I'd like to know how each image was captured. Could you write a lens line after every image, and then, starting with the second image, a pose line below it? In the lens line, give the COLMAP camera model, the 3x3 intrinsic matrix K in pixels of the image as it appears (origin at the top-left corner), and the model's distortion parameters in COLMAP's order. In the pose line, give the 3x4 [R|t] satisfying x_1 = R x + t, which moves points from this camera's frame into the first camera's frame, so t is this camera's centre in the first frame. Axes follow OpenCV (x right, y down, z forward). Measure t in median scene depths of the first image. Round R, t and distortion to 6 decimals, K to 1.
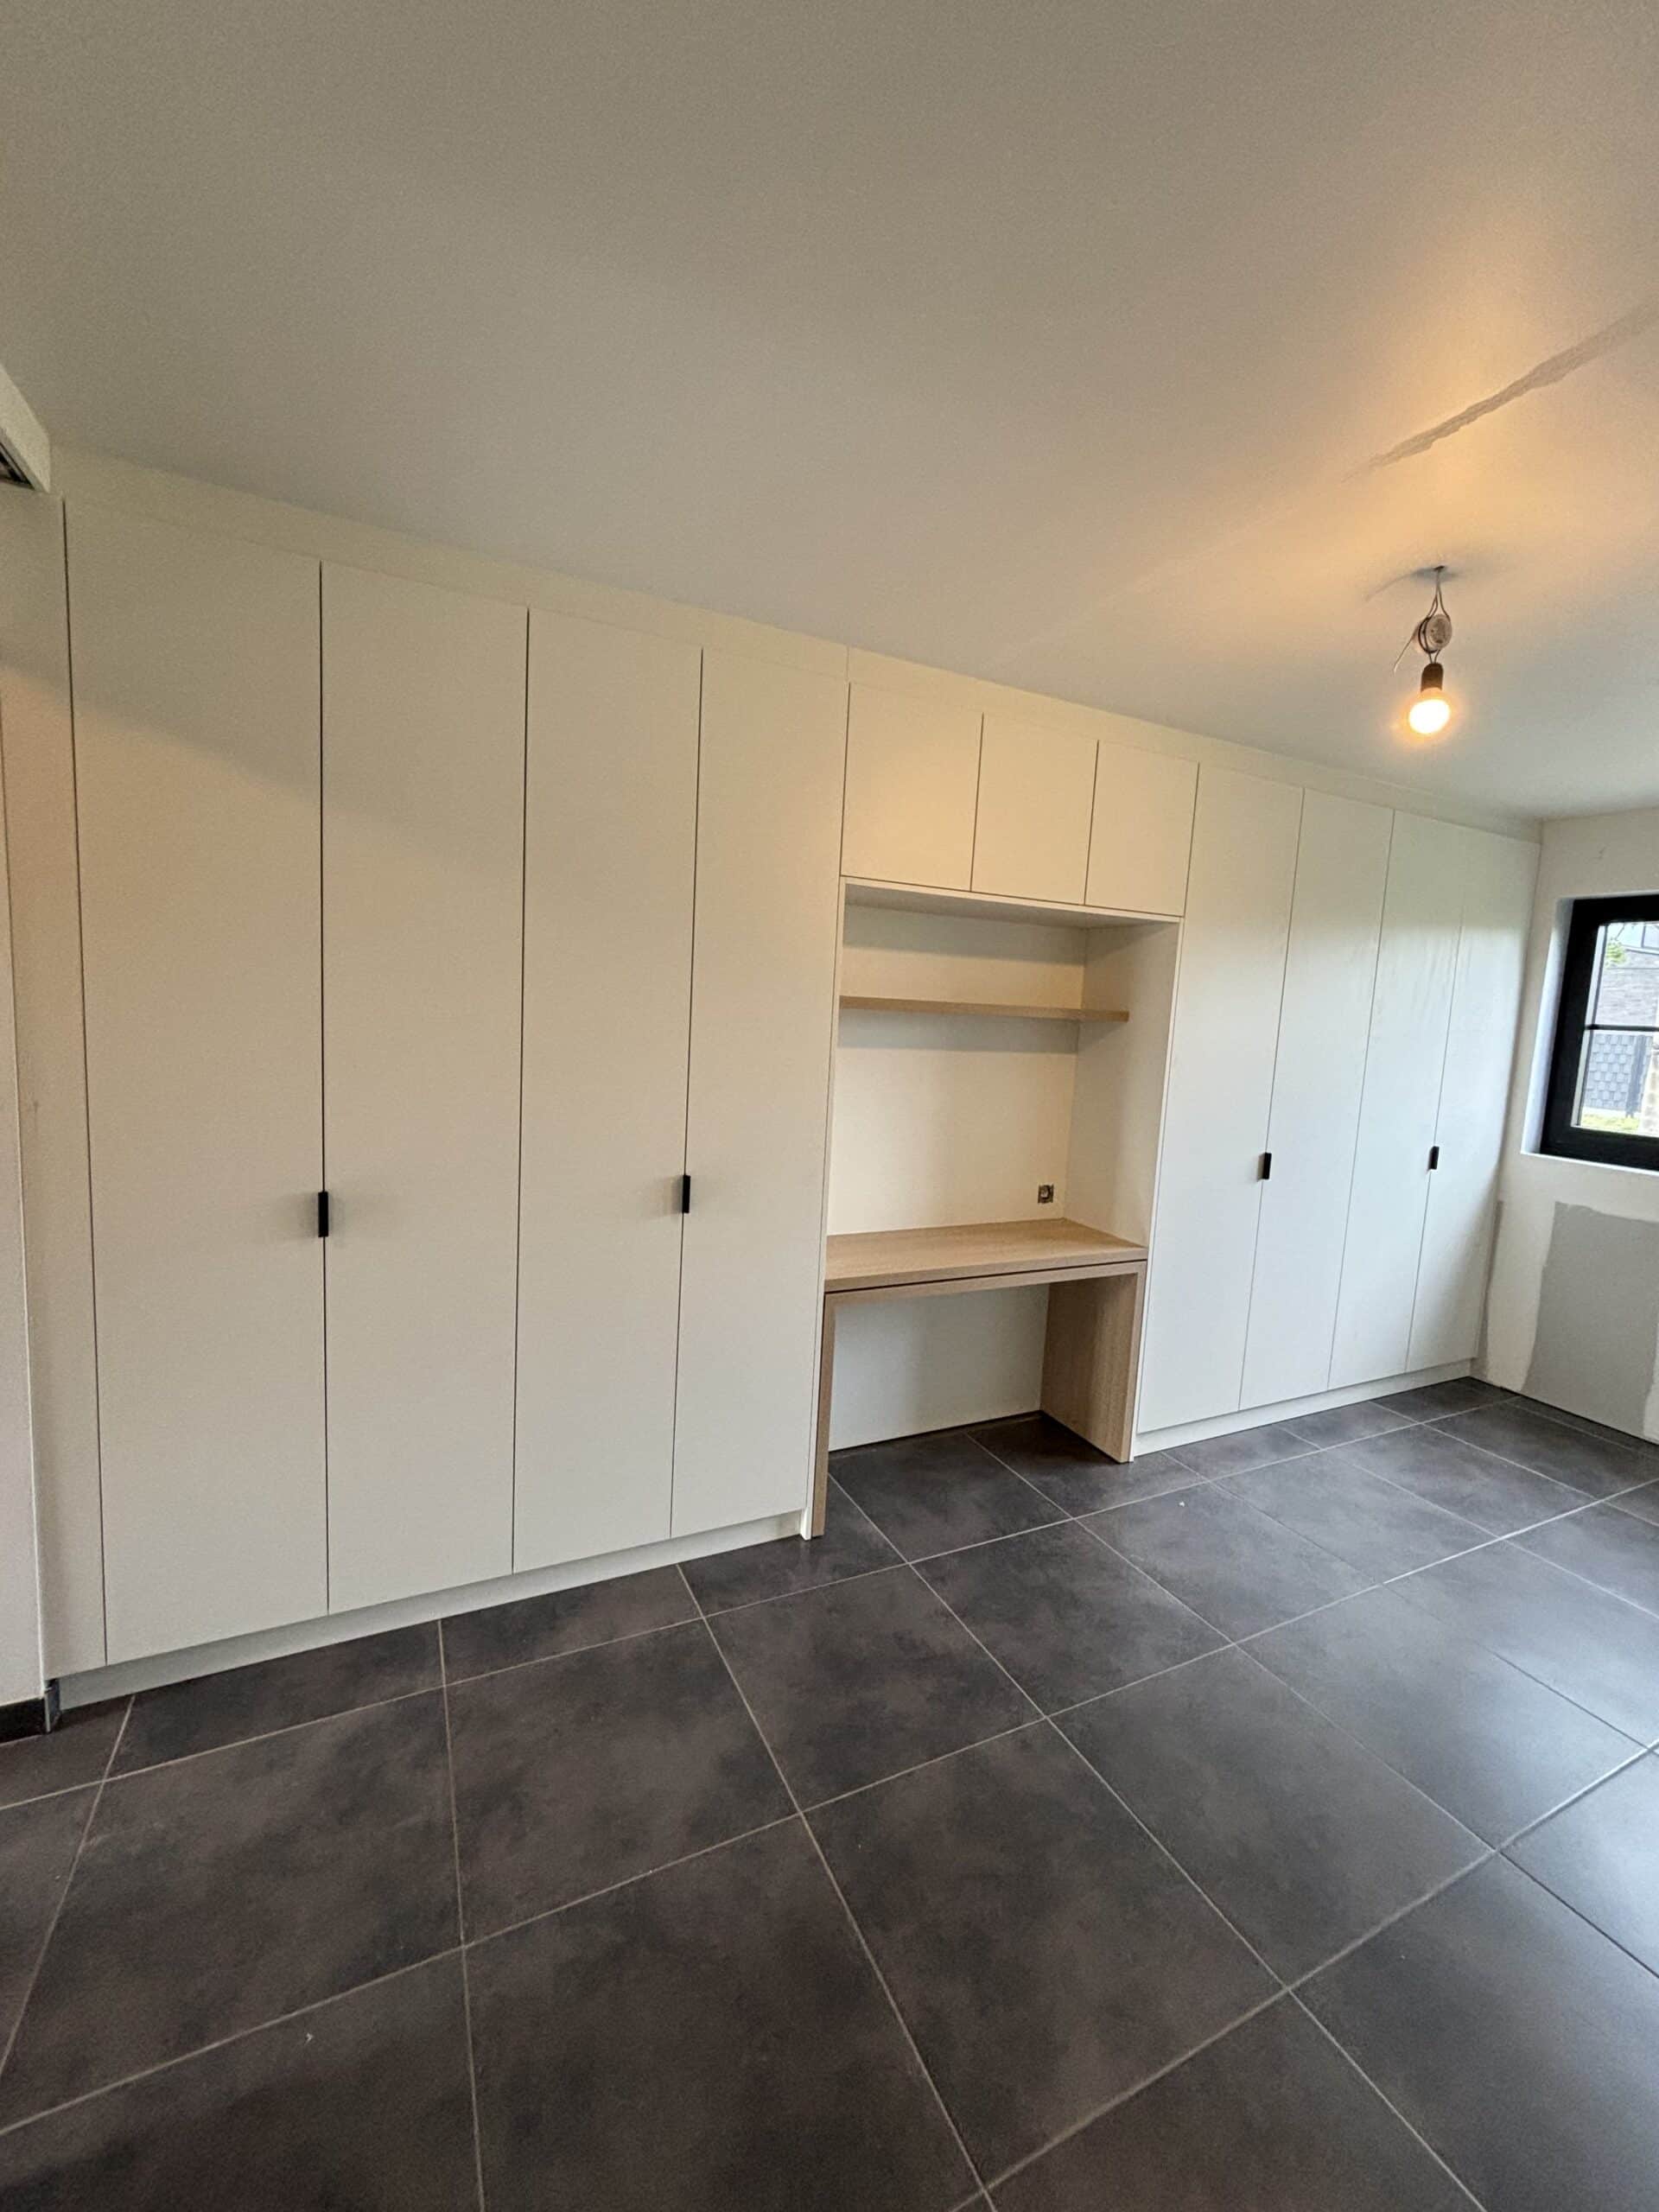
lens RADIAL K [[893.2, 0, 829.5], [0, 893.2, 1106.0], [0, 0, 1]] dist [-0.003323, 0.000515]
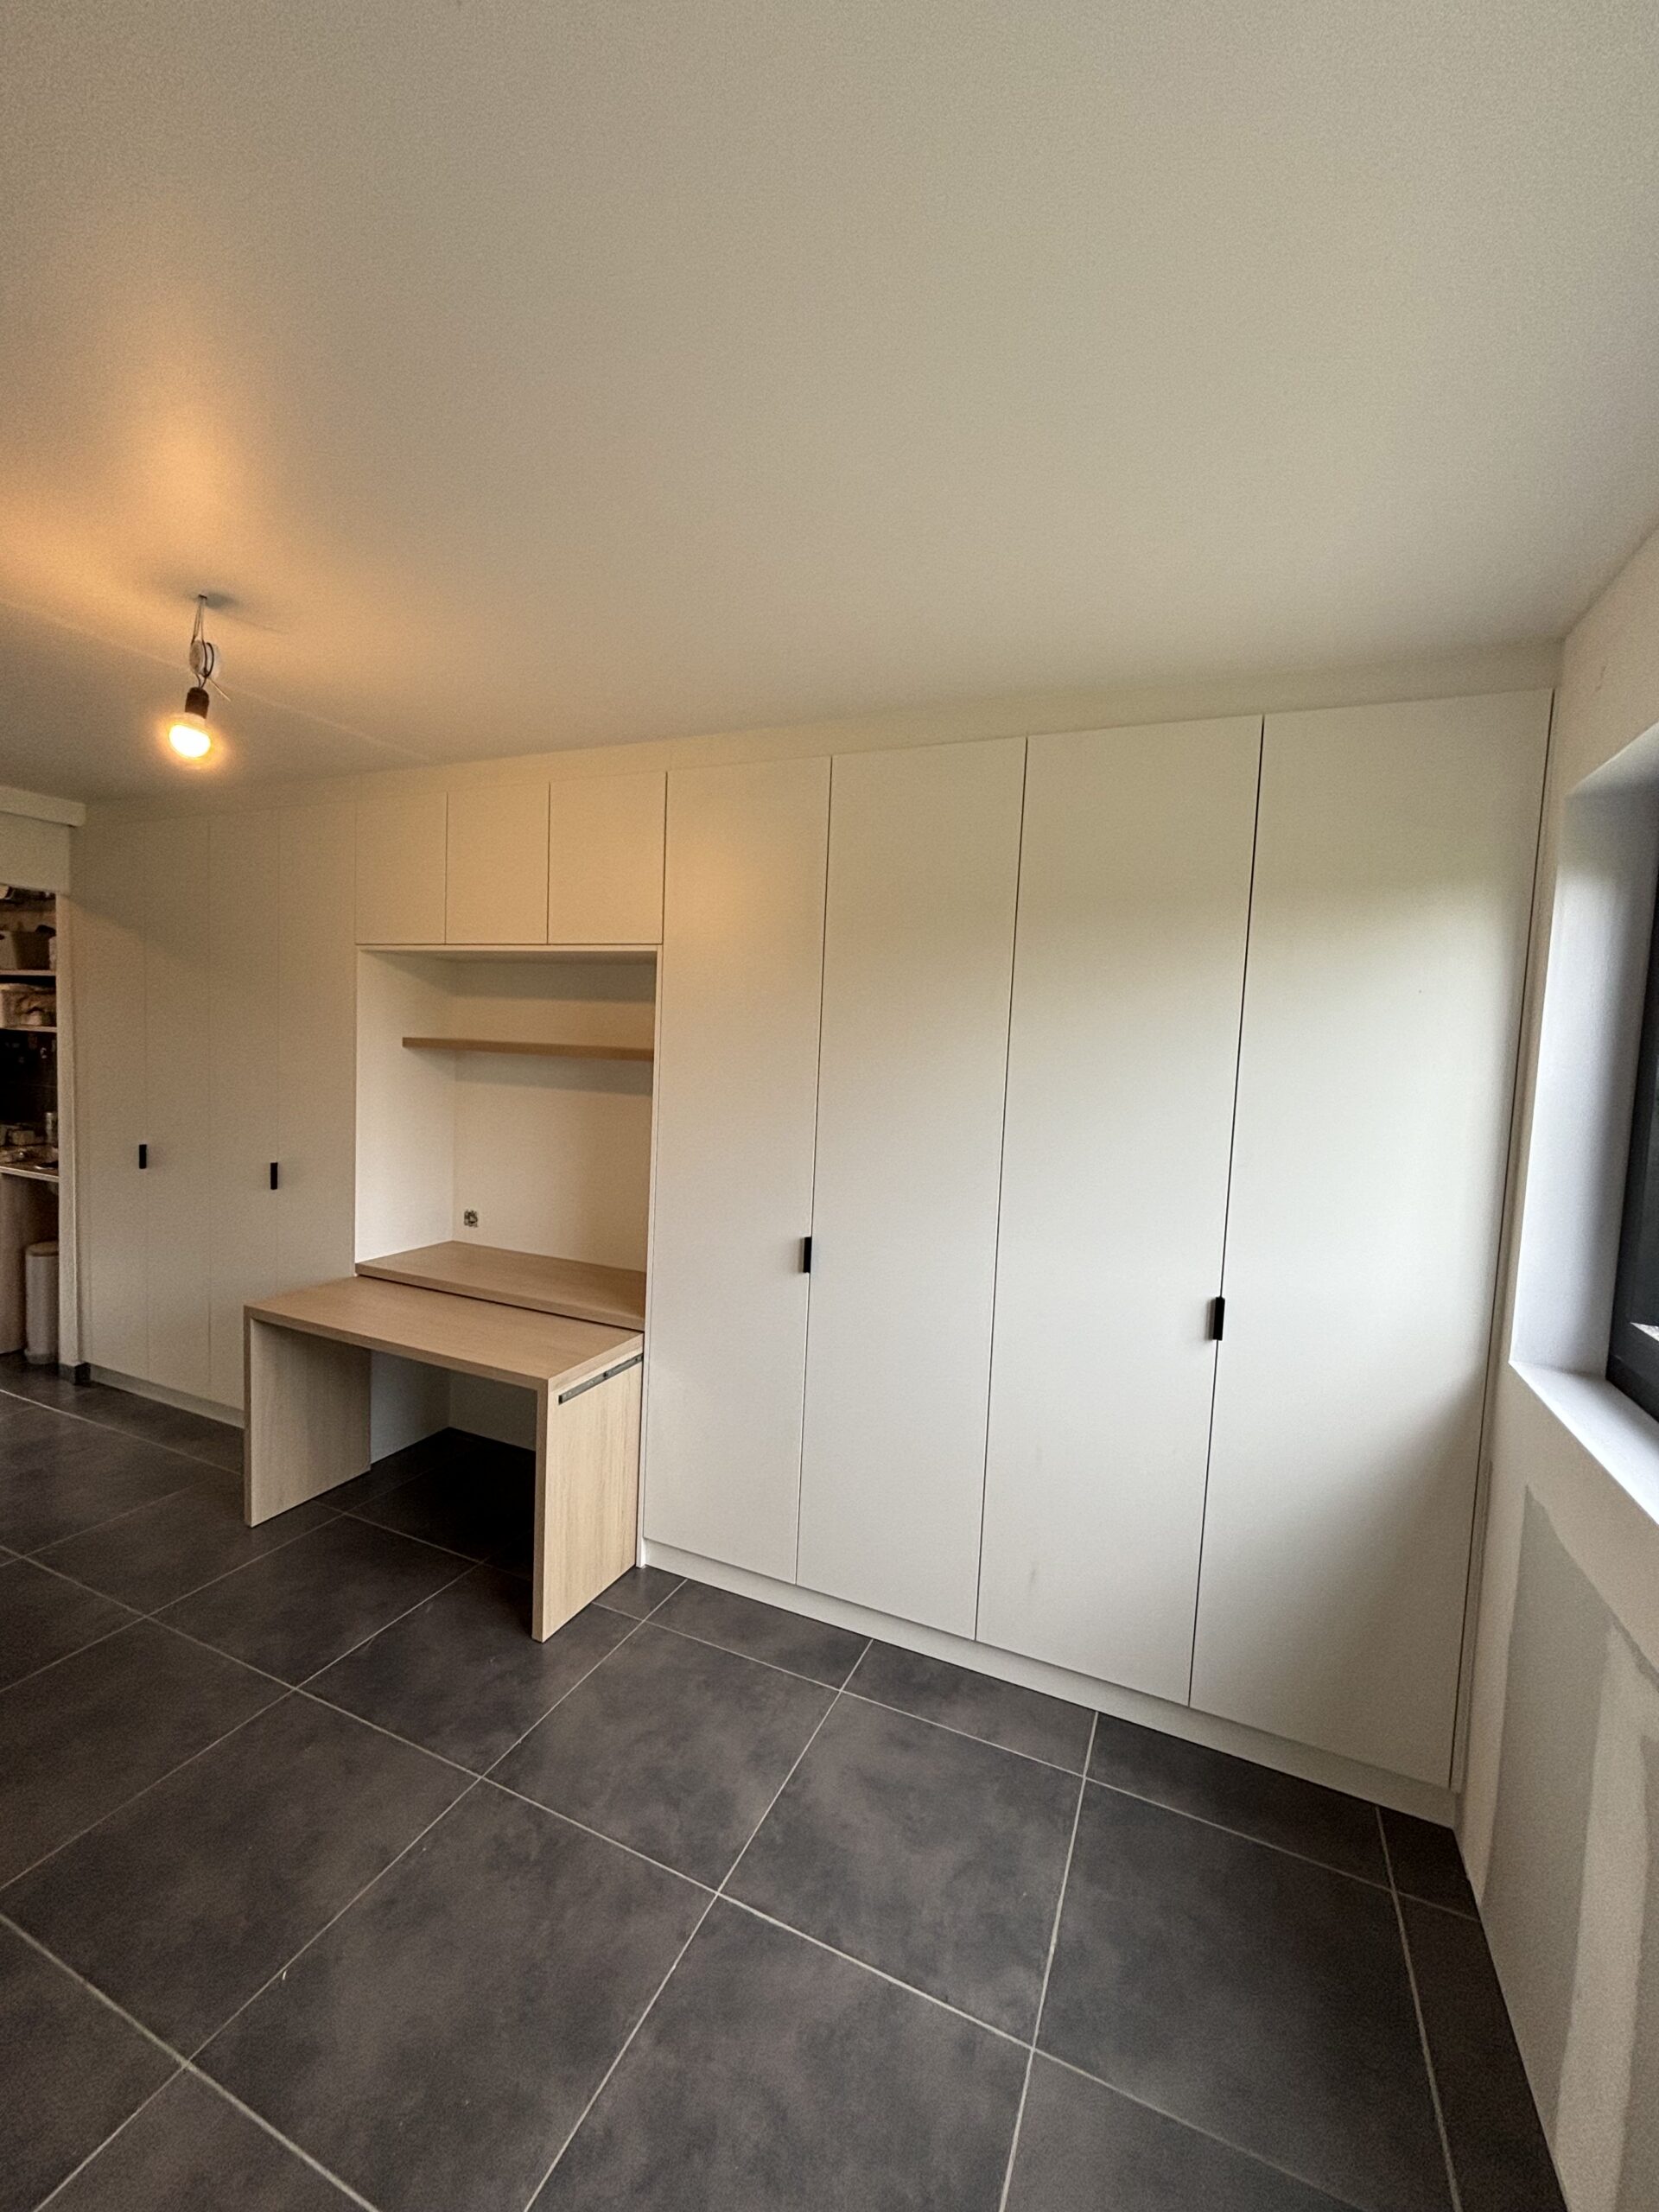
lens RADIAL K [[890.3, 0, 829.5], [0, 890.3, 1106.0], [0, 0, 1]] dist [0.001912, 0.000120]
pose [[0.644556, 0.030096, -0.763965, 1.634127], [-0.097169, 0.994347, -0.042810, -0.041067], [0.758357, 0.101827, 0.643836, 0.796401]]
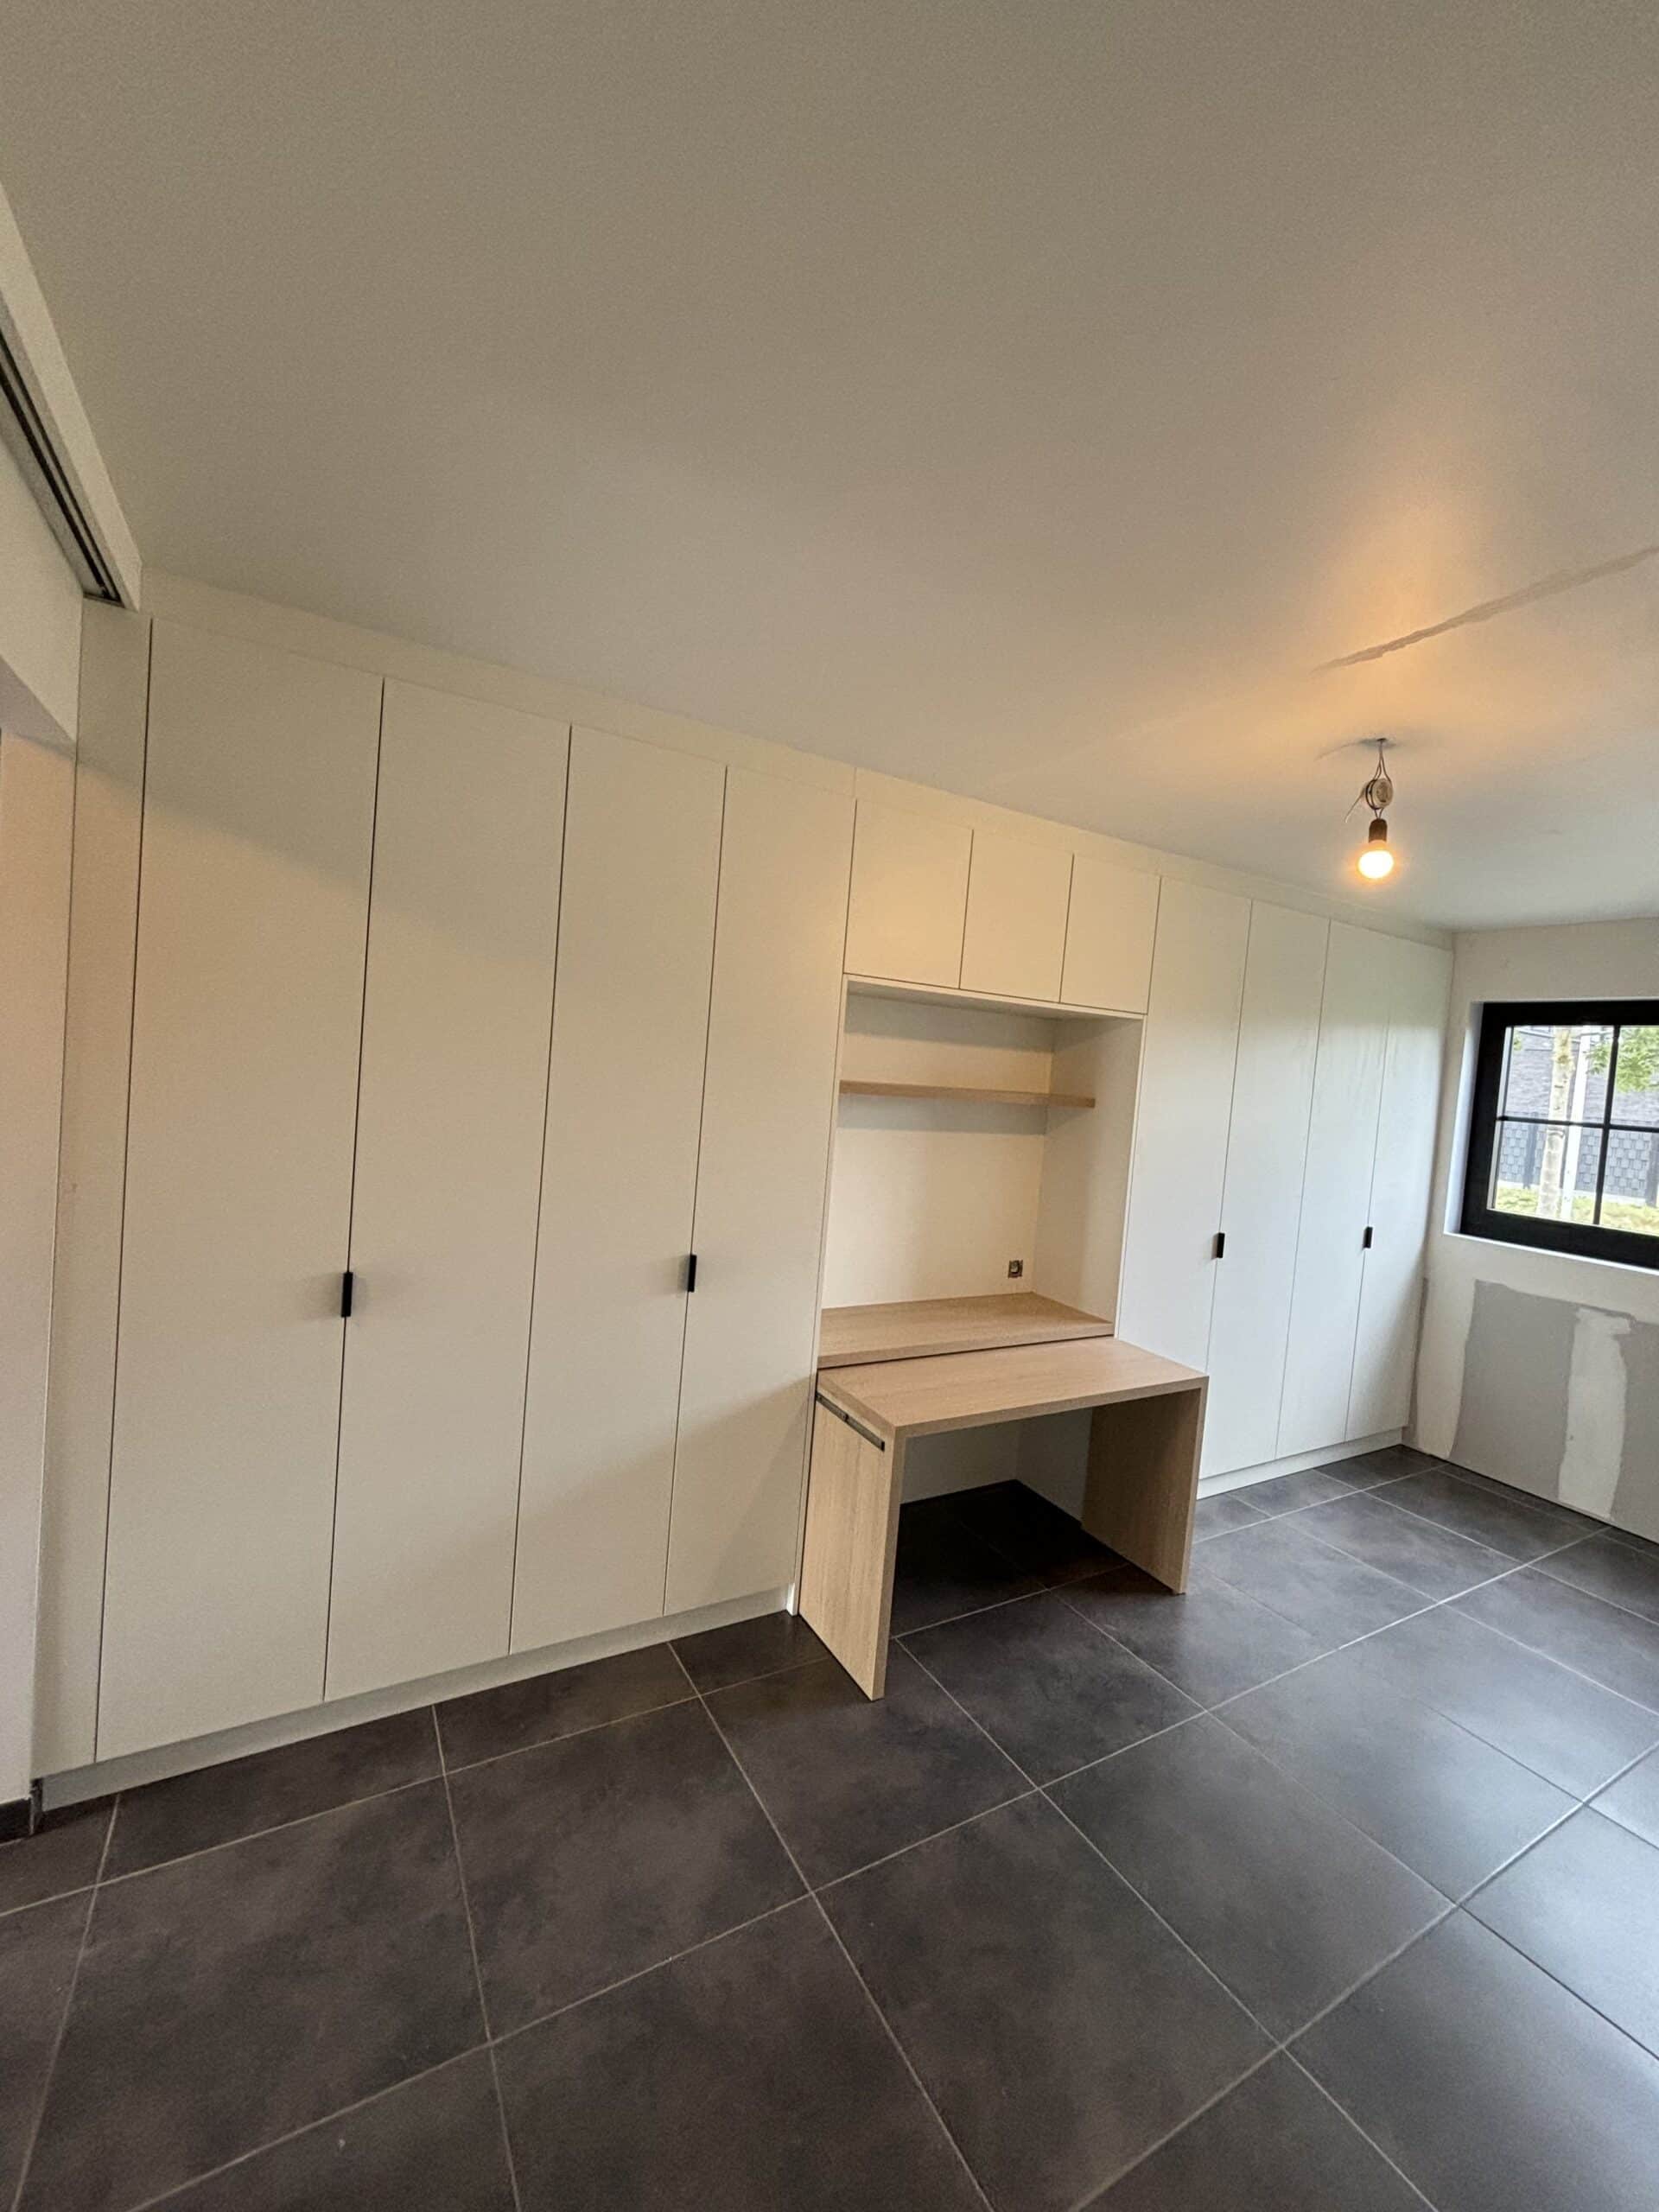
lens RADIAL K [[893.2, 0, 829.5], [0, 893.2, 1106.0], [0, 0, 1]] dist [-0.000214, -0.001082]
pose [[0.997260, 0.023203, 0.070249, -0.084557], [-0.018851, 0.997898, -0.061997, -0.036500], [-0.071540, 0.060503, 0.995601, -0.061086]]
